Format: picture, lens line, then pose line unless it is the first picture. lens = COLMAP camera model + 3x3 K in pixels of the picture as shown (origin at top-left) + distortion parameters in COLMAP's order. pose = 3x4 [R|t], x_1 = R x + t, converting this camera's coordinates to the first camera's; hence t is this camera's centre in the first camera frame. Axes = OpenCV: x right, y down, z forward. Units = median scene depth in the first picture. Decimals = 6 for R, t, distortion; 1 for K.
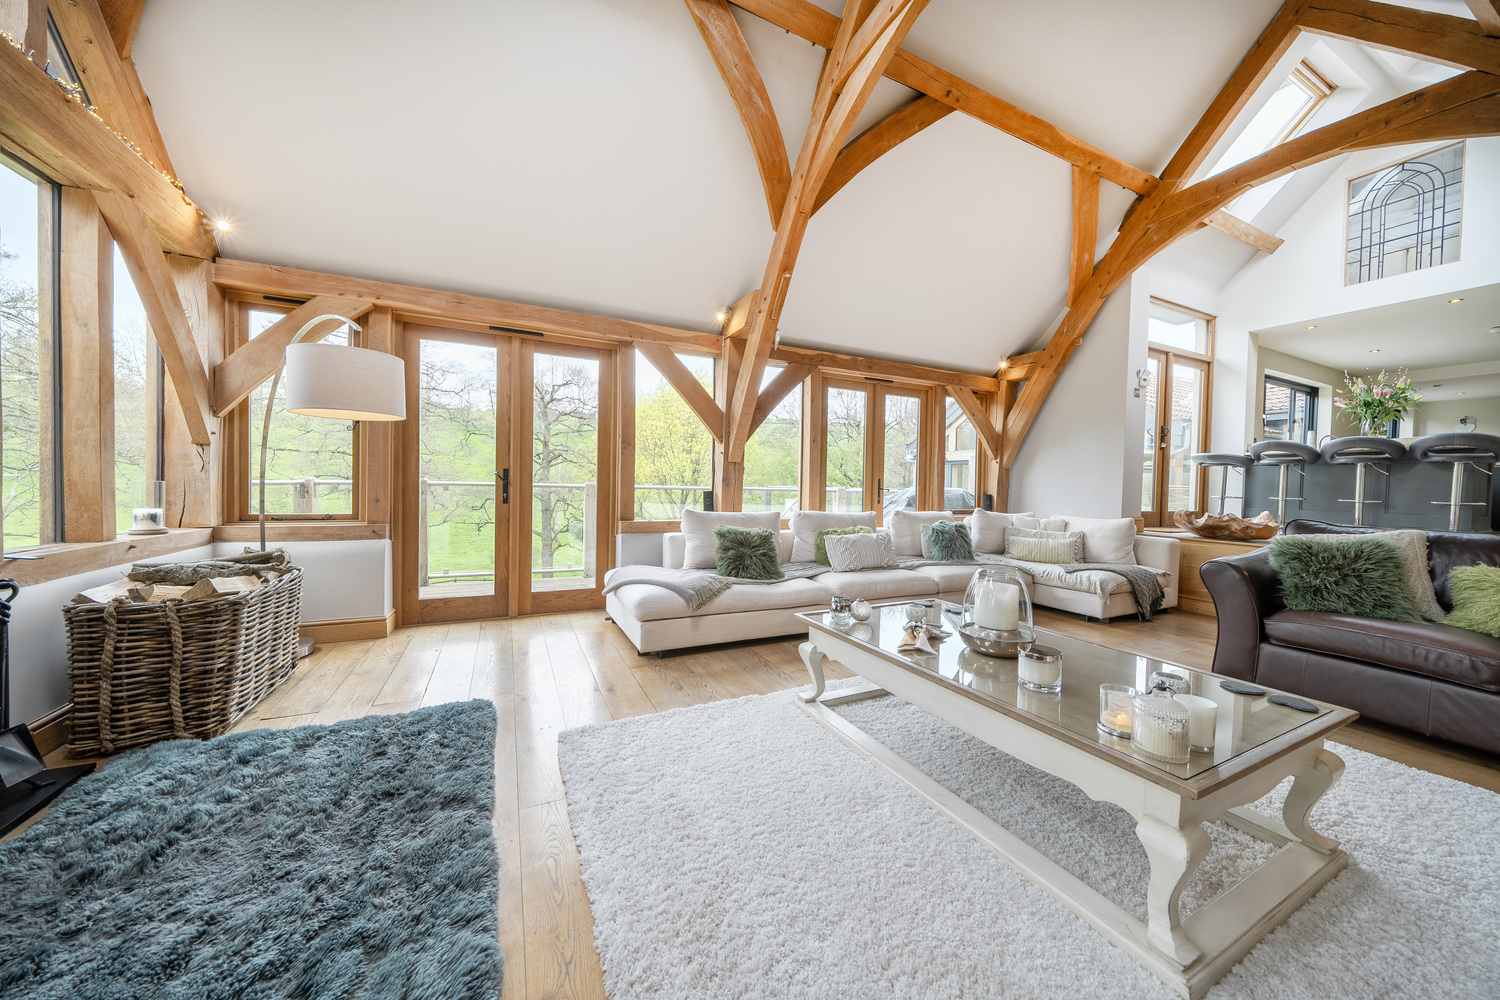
lens RADIAL K [[508.2, 0, 755.6], [0, 508.2, 495.2], [0, 0, 1]] dist [-0.006223, 0.000431]
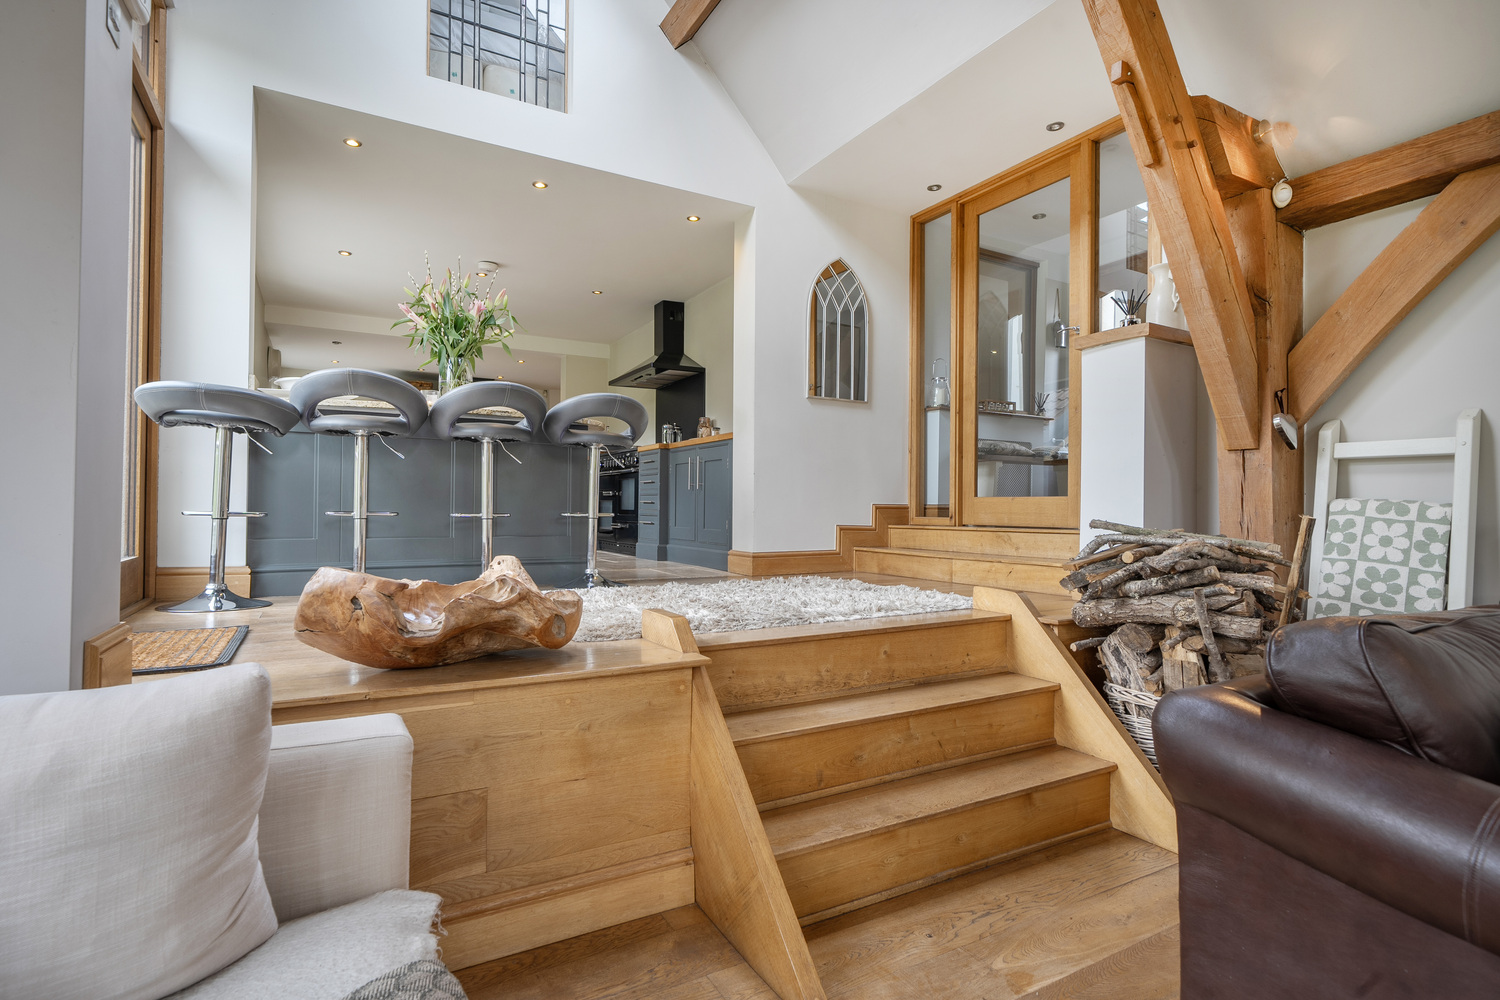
lens RADIAL K [[753.4, 0, 757.1], [0, 753.4, 496.6], [0, 0, 1]] dist [-0.002273, -0.000100]
pose [[-0.079296, 0.002959, 0.996847, 0.436259], [0.007276, 0.999971, -0.002390, -0.005208], [-0.996825, 0.007064, -0.079316, 0.768700]]
